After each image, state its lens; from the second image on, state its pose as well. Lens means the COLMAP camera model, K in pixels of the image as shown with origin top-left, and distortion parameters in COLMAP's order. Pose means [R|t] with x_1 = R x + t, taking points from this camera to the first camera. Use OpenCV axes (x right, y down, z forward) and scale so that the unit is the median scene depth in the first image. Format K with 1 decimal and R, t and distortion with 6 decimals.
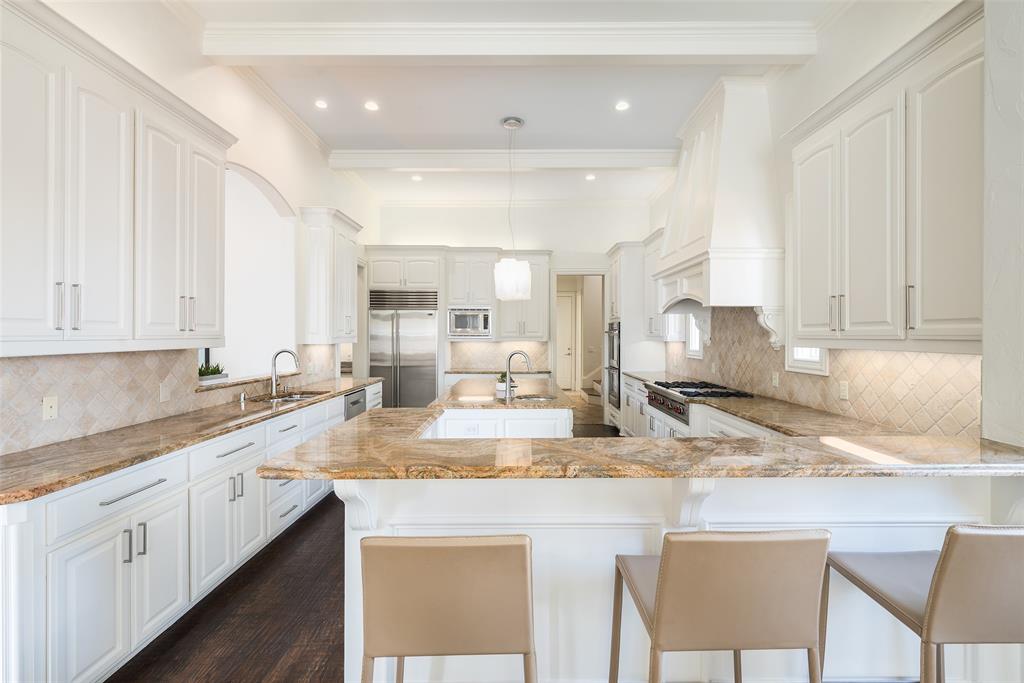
lens RADIAL K [[455.0, 0, 515.7], [0, 455.0, 335.9], [0, 0, 1]] dist [0.001629, -0.000794]
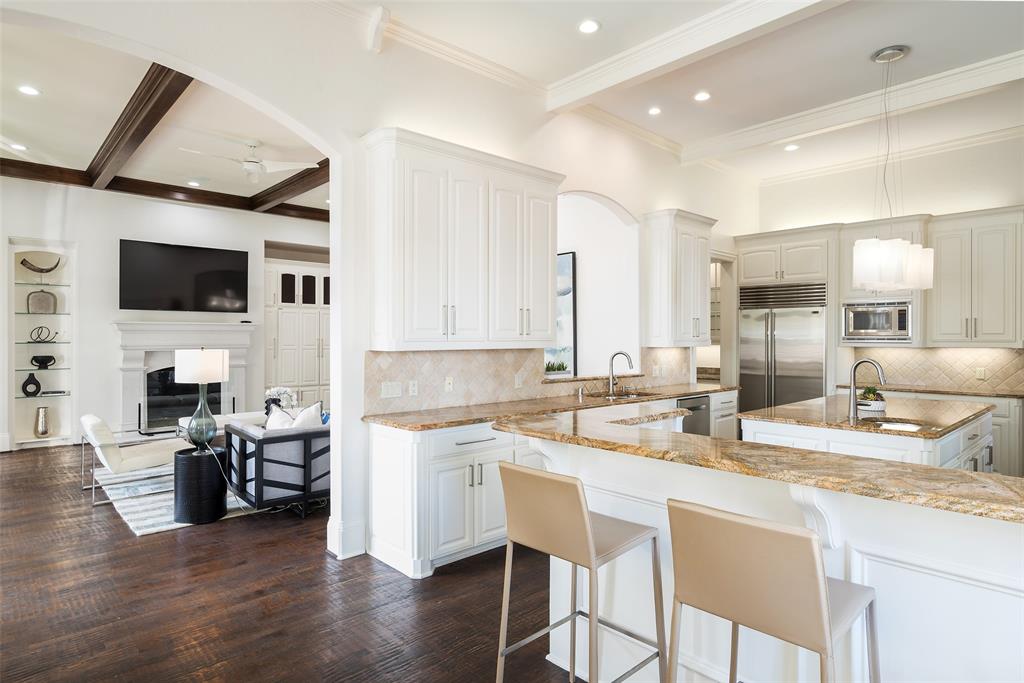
lens RADIAL K [[526.0, 0, 508.4], [0, 526.0, 341.9], [0, 0, 1]] dist [0.006371, 0.000339]
pose [[0.696232, 0.005461, -0.717796, 0.218351], [-0.002128, 0.999982, 0.005544, 0.000811], [0.717814, -0.002332, 0.696231, -0.061065]]
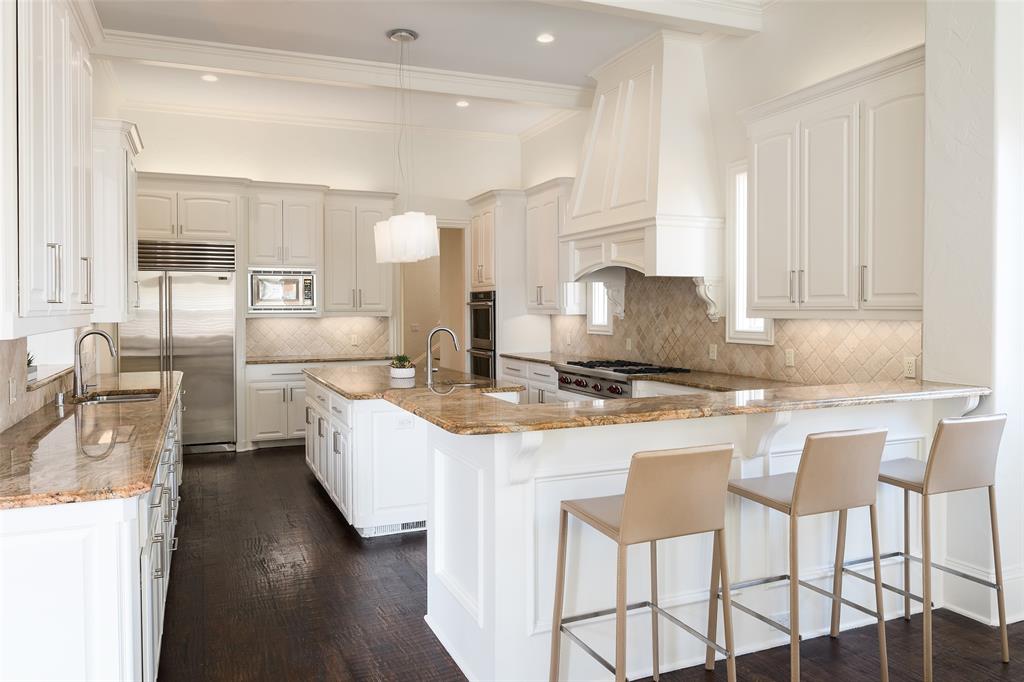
lens RADIAL K [[666.2, 0, 490.2], [0, 666.2, 322.4], [0, 0, 1]] dist [-0.007051, -0.000067]
pose [[0.944767, -0.011626, 0.327537, -0.296142], [0.005125, 0.999773, 0.020703, 0.000044], [-0.327703, -0.017881, 0.944611, -0.160027]]
